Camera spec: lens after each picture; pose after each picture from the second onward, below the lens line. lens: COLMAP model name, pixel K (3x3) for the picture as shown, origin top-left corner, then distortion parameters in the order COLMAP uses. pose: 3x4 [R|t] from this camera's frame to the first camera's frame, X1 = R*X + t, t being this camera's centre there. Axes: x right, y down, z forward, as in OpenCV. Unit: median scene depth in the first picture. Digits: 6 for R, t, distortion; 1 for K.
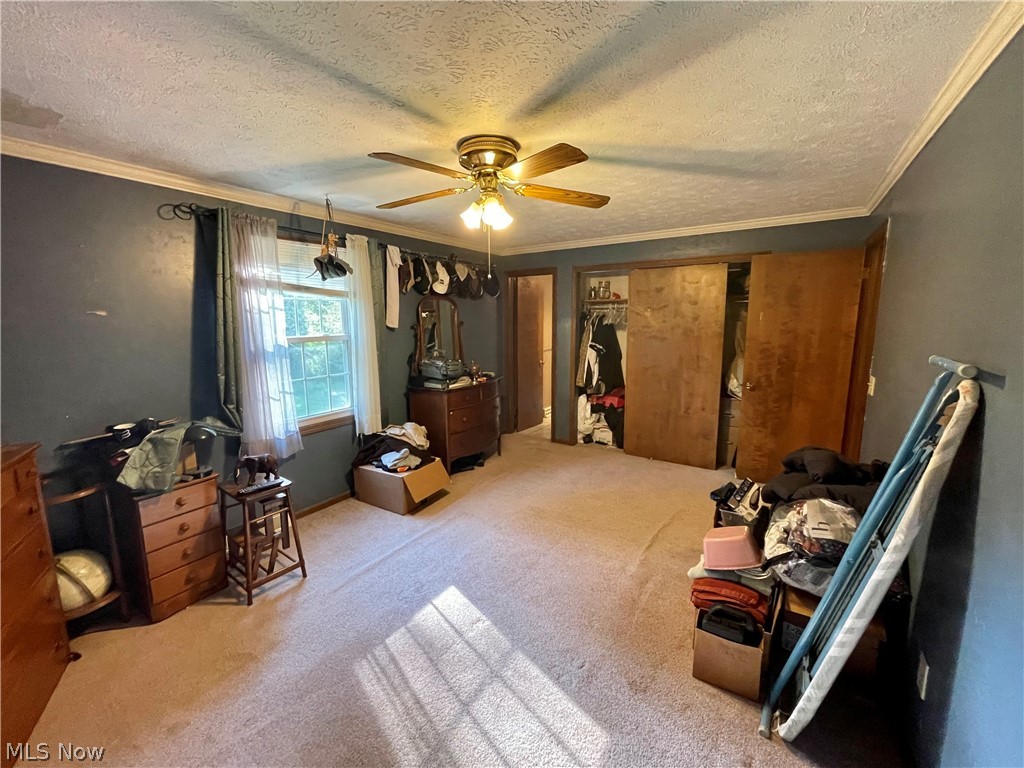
lens RADIAL K [[416.2, 0, 514.2], [0, 416.2, 382.1], [0, 0, 1]] dist [-0.002209, -0.000013]
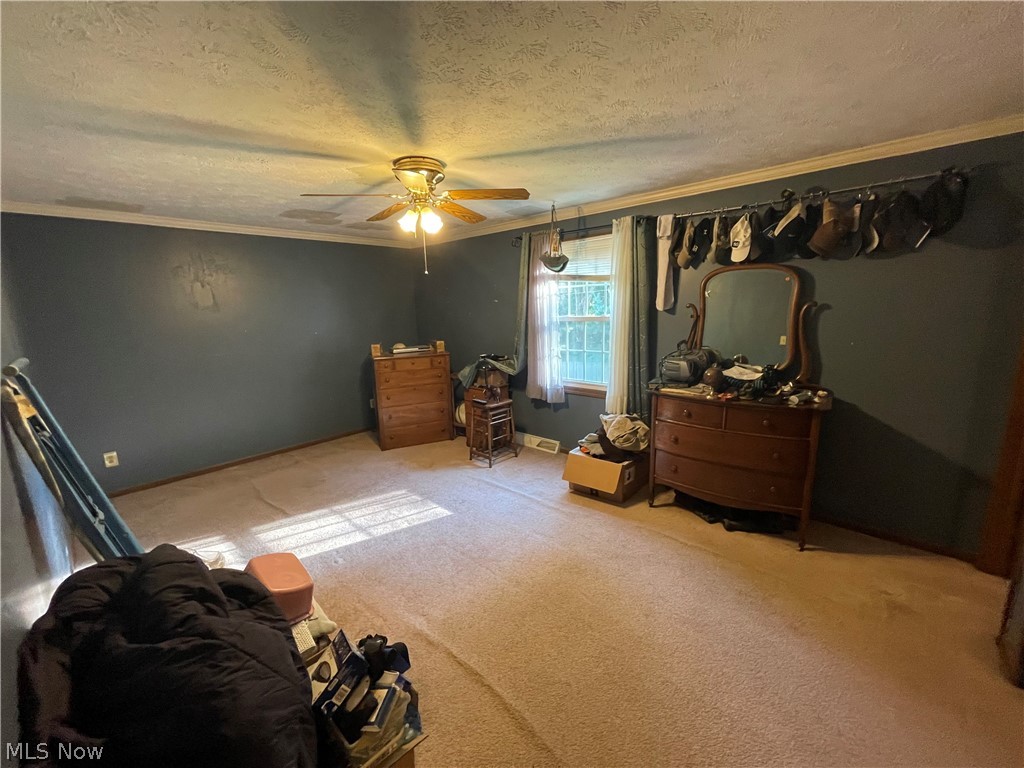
lens RADIAL K [[416.2, 0, 515.2], [0, 416.2, 381.0], [0, 0, 1]] dist [-0.002209, -0.000013]
pose [[-0.166822, 0.194263, -0.966660, 0.807923], [-0.120640, 0.969011, 0.215554, -0.175514], [0.978579, 0.152577, -0.138217, 1.064795]]
